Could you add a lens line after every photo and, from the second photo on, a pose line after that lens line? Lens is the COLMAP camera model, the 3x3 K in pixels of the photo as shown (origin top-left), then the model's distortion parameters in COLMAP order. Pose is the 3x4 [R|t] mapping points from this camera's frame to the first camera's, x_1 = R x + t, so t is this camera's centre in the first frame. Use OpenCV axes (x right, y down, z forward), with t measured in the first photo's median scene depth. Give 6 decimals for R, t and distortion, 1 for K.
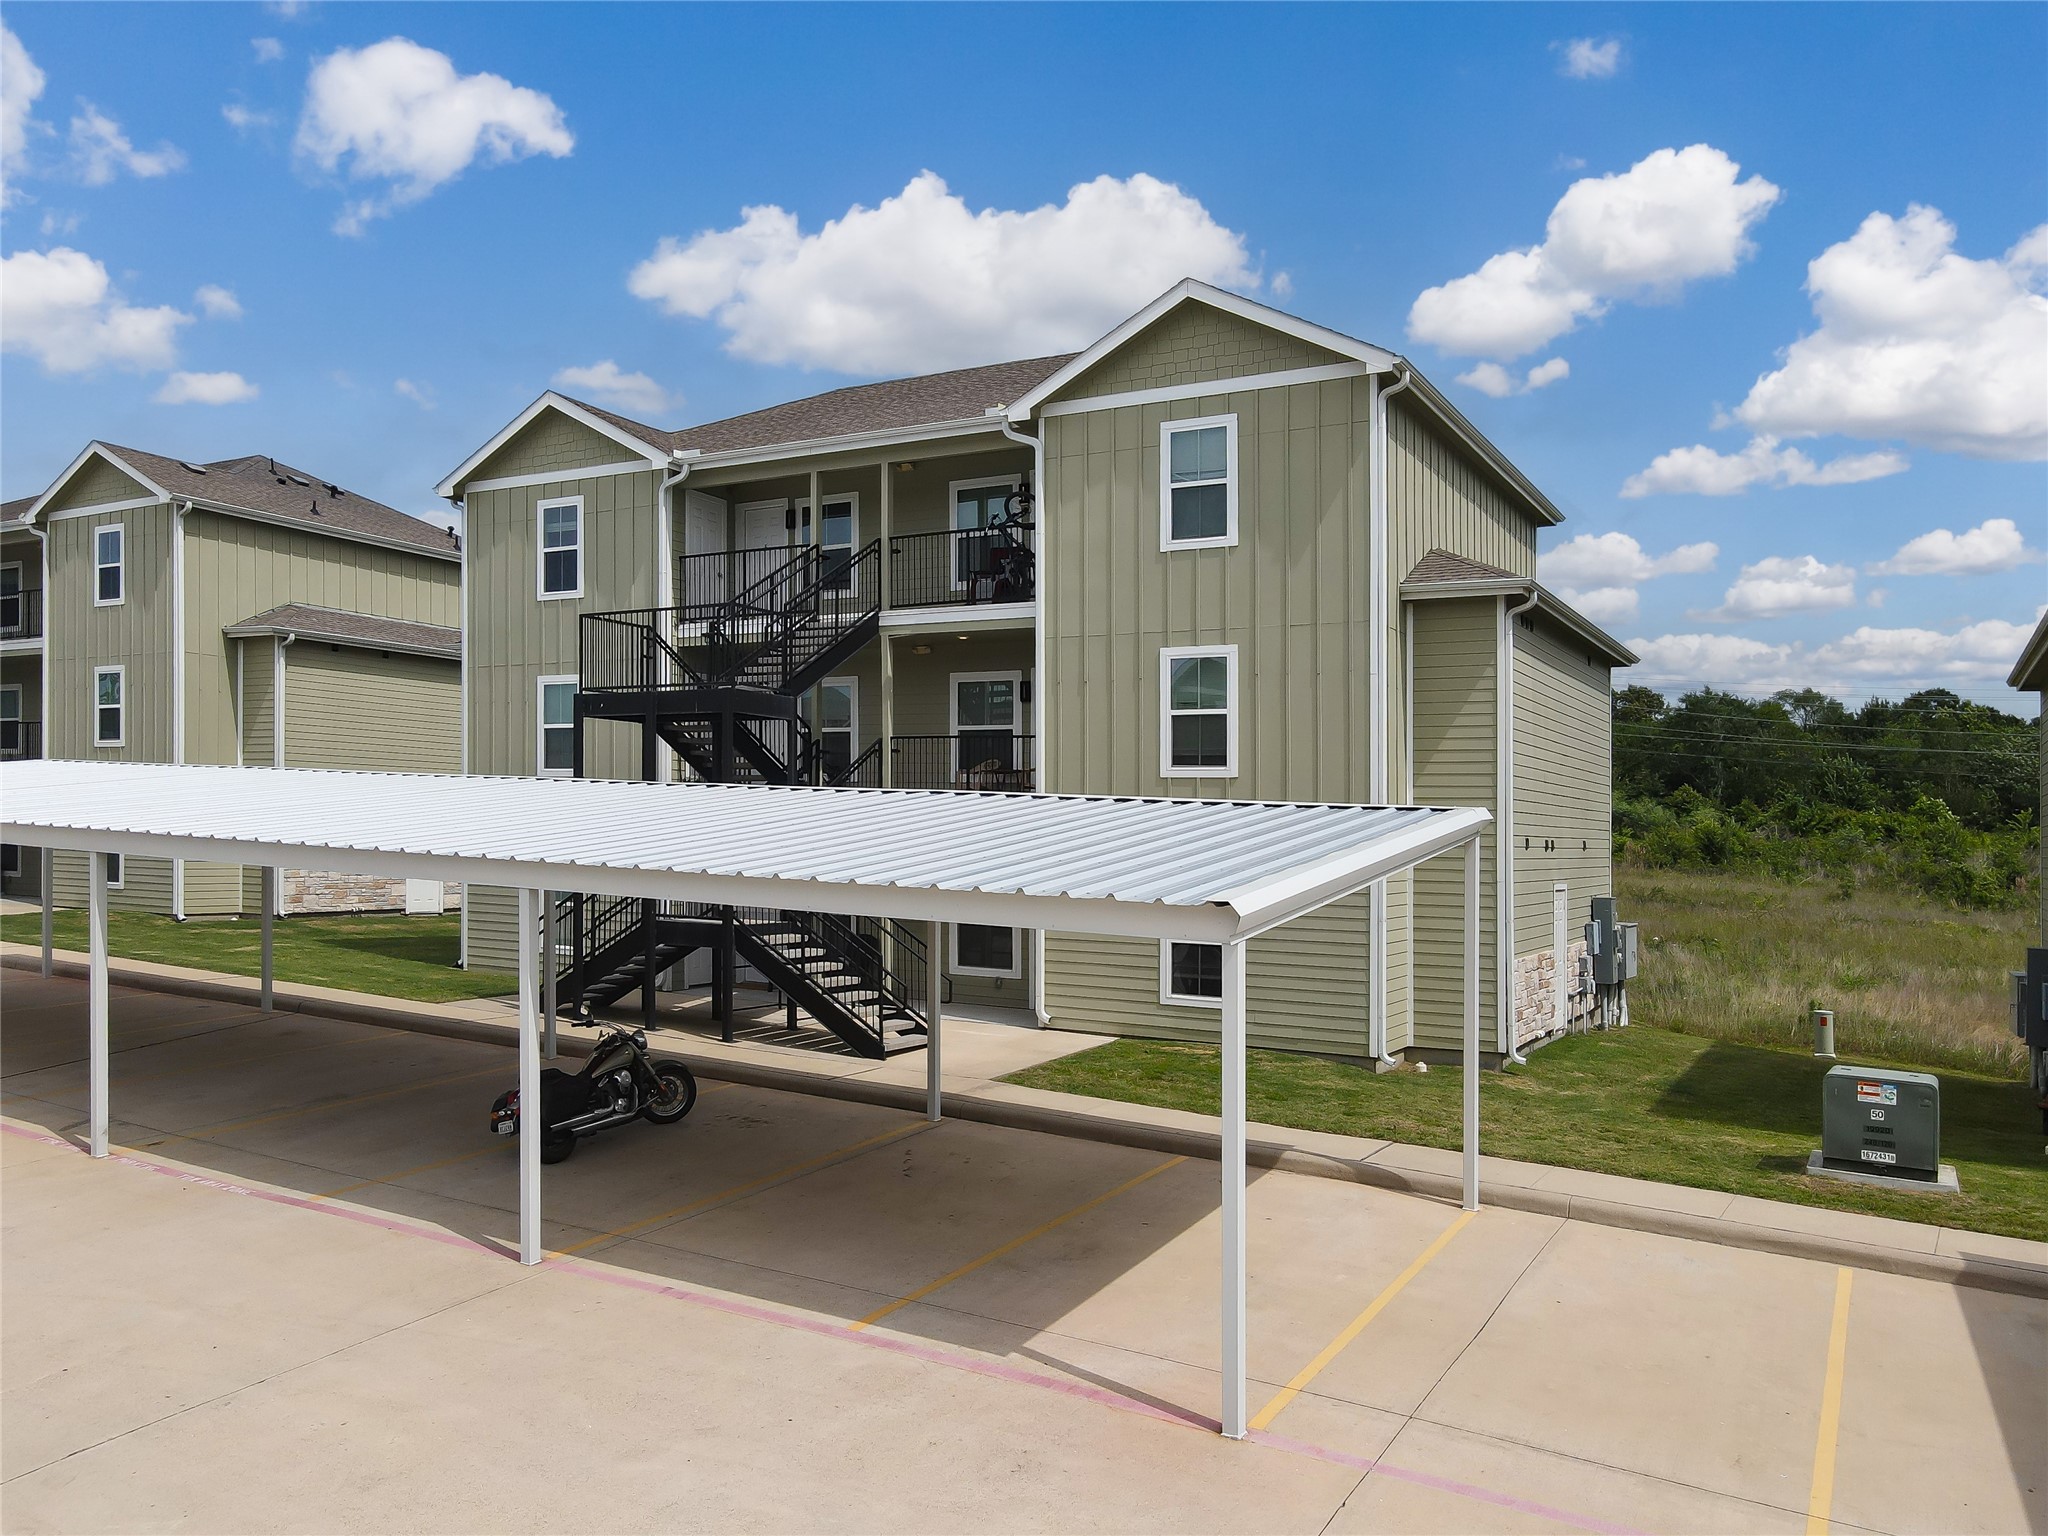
lens RADIAL K [[1548.7, 0, 1017.6], [0, 1548.7, 940.9], [0, 0, 1]] dist [-0.003527, 0.030793]
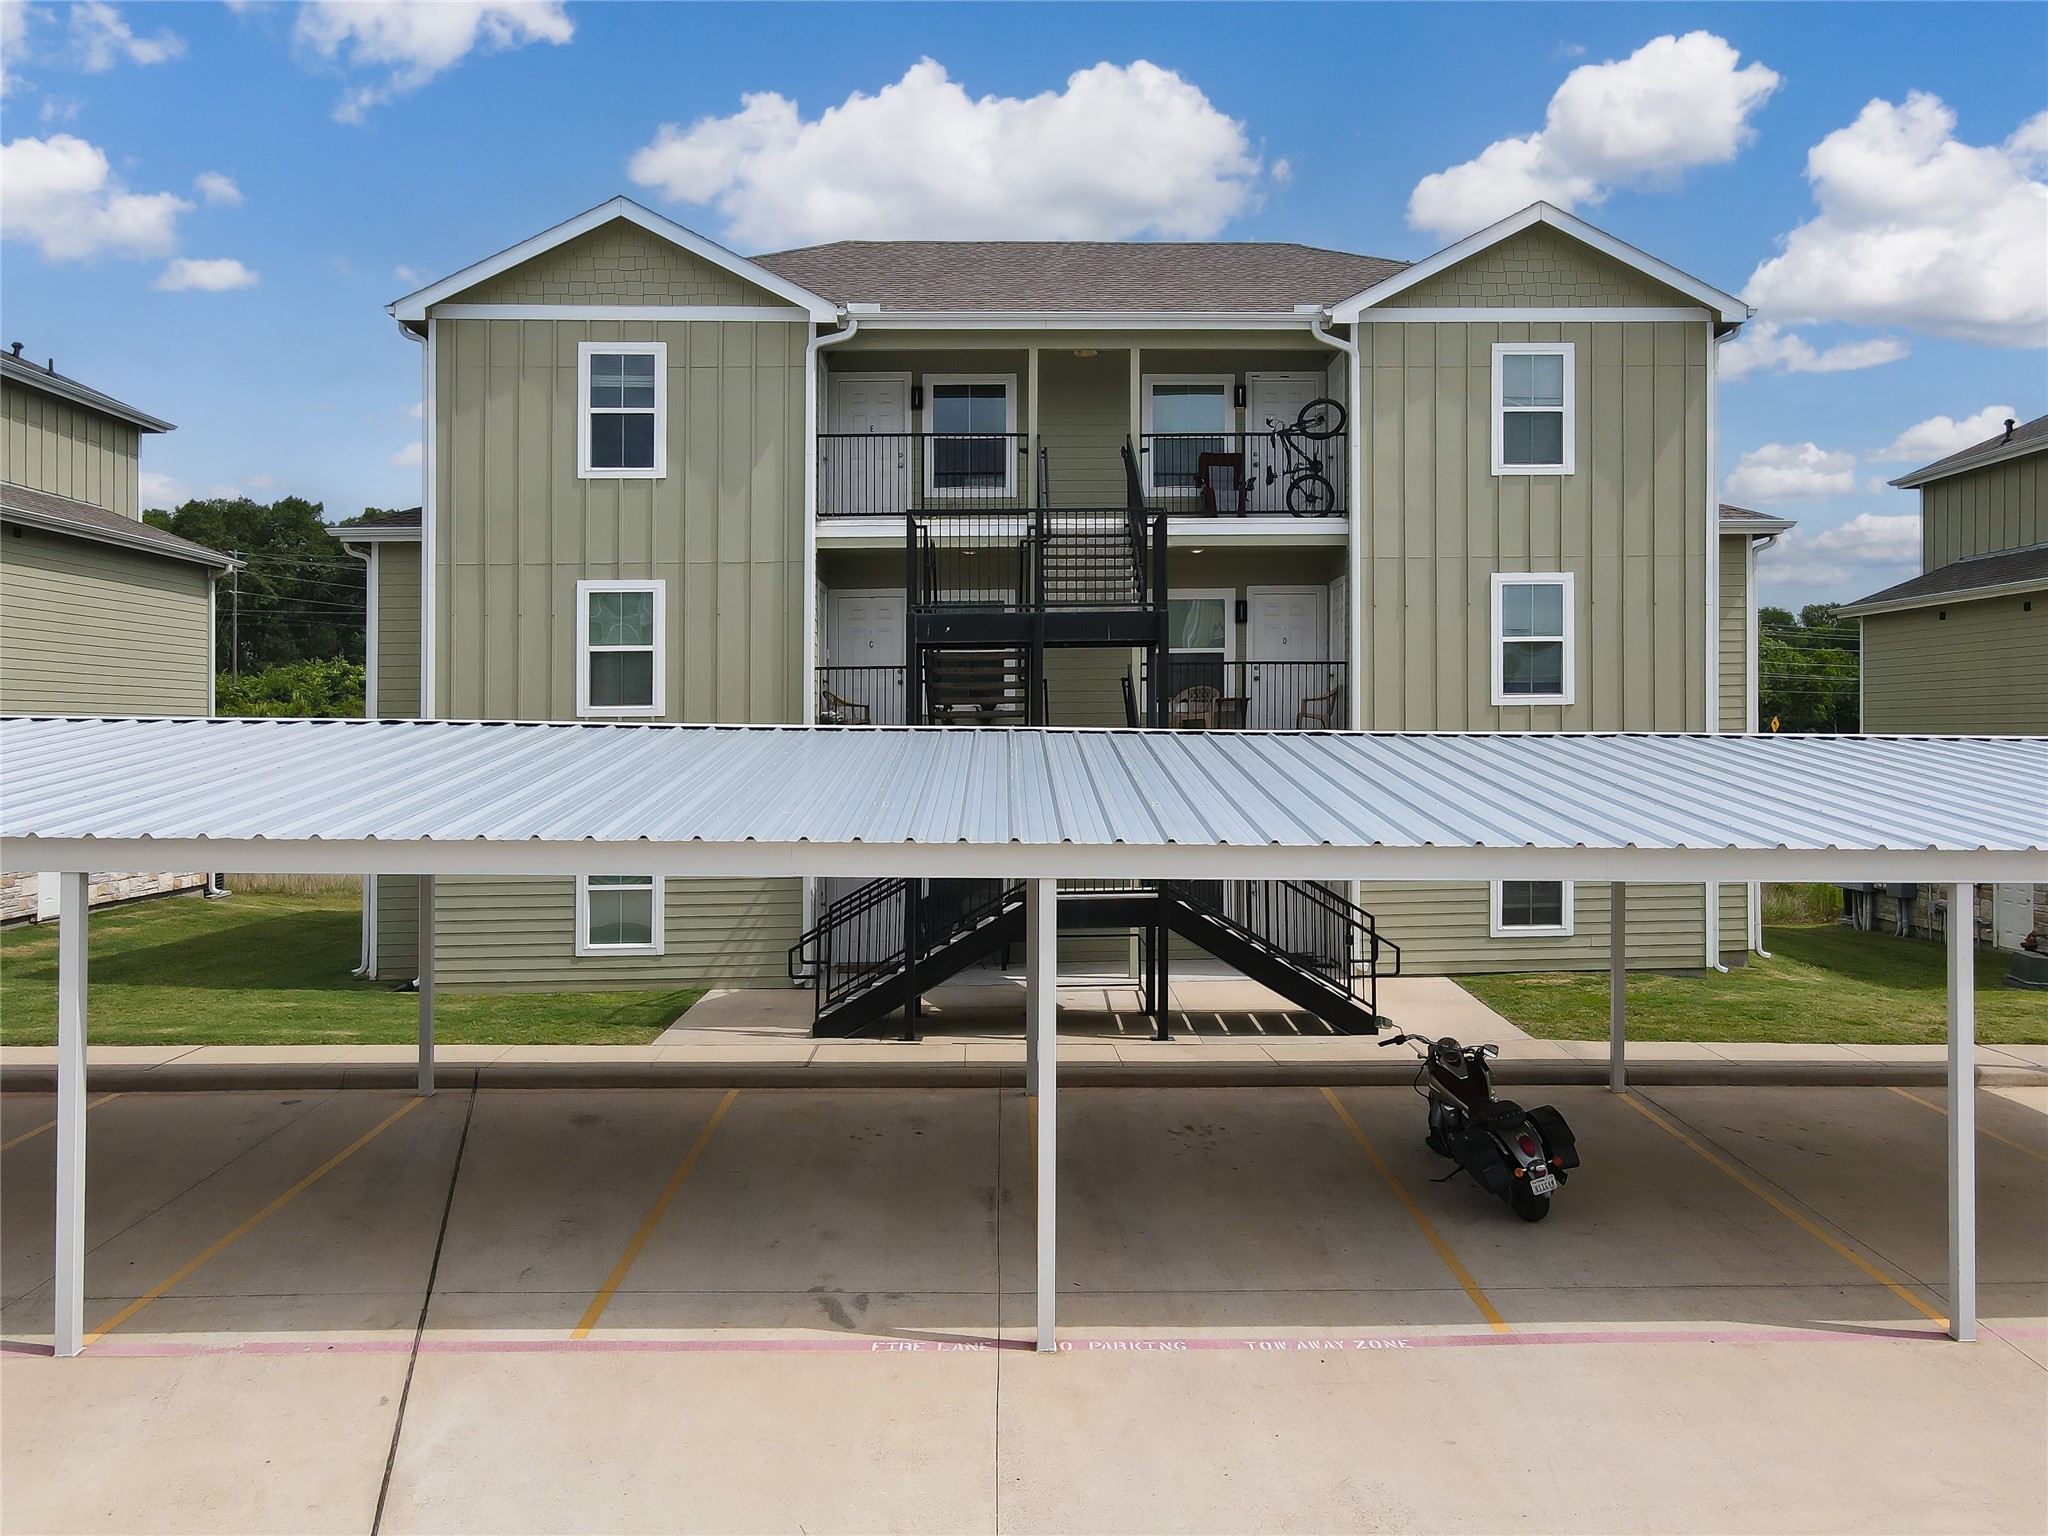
lens RADIAL K [[1437.5, 0, 1025.2], [0, 1437.5, 822.0], [0, 0, 1]] dist [0.003547, 0.005660]
pose [[0.832399, -0.057450, 0.551191, -0.598455], [0.071754, 0.997413, -0.004402, -0.045430], [-0.549512, 0.043215, 0.834367, 0.373770]]
